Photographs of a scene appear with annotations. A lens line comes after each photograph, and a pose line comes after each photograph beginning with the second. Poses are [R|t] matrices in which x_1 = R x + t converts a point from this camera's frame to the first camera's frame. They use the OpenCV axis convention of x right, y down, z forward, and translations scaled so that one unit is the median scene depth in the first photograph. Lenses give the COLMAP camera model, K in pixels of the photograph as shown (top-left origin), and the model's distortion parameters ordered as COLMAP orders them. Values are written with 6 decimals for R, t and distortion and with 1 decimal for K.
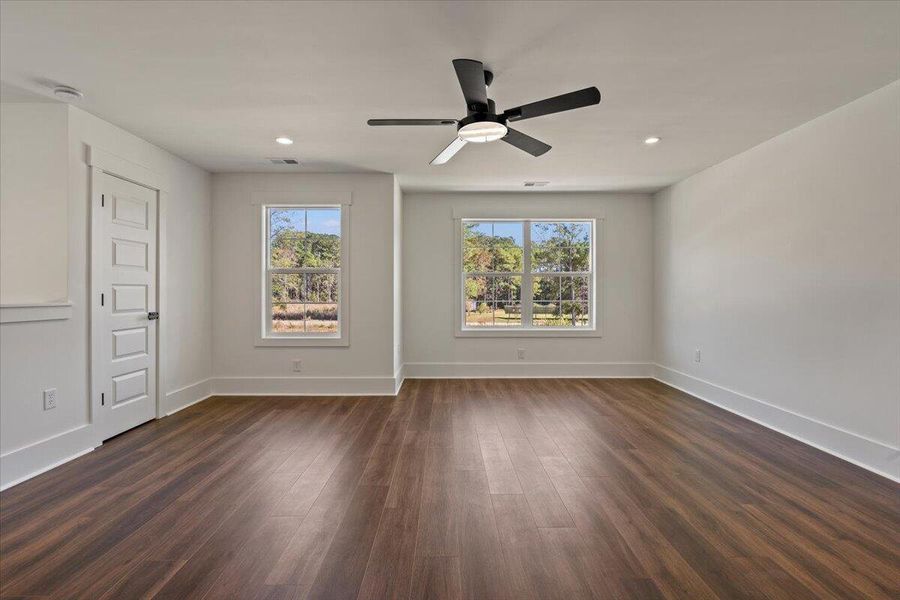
lens RADIAL K [[415.0, 0, 449.9], [0, 415.0, 290.3], [0, 0, 1]] dist [0.000406, 0.000148]
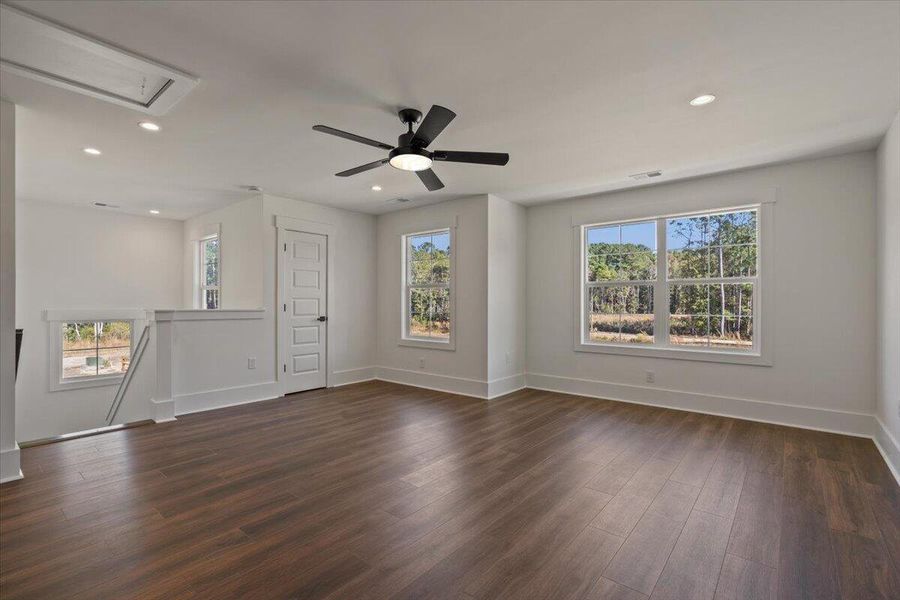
lens RADIAL K [[413.6, 0, 447.2], [0, 413.6, 300.1], [0, 0, 1]] dist [0.002071, 0.000348]
pose [[0.764393, -0.003770, -0.644740, 0.594543], [0.000855, 0.999988, -0.004833, 0.001089], [0.644750, 0.003143, 0.764387, 0.134833]]
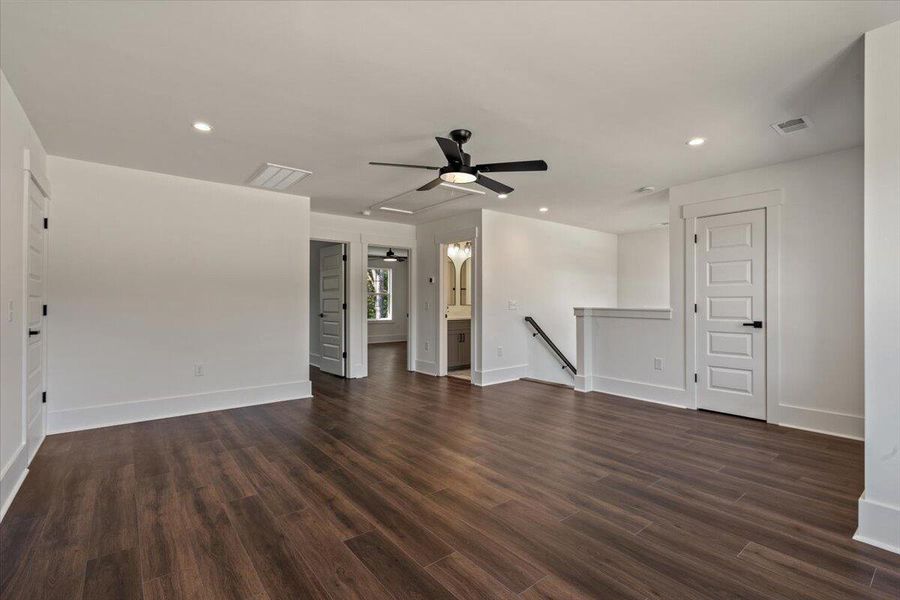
lens RADIAL K [[413.6, 0, 447.2], [0, 413.6, 300.1], [0, 0, 1]] dist [0.002071, 0.000348]
pose [[-0.787936, -0.000881, -0.615757, 0.596728], [0.003679, 0.999974, -0.006138, 0.000675], [0.615746, -0.007101, -0.787912, 1.333312]]
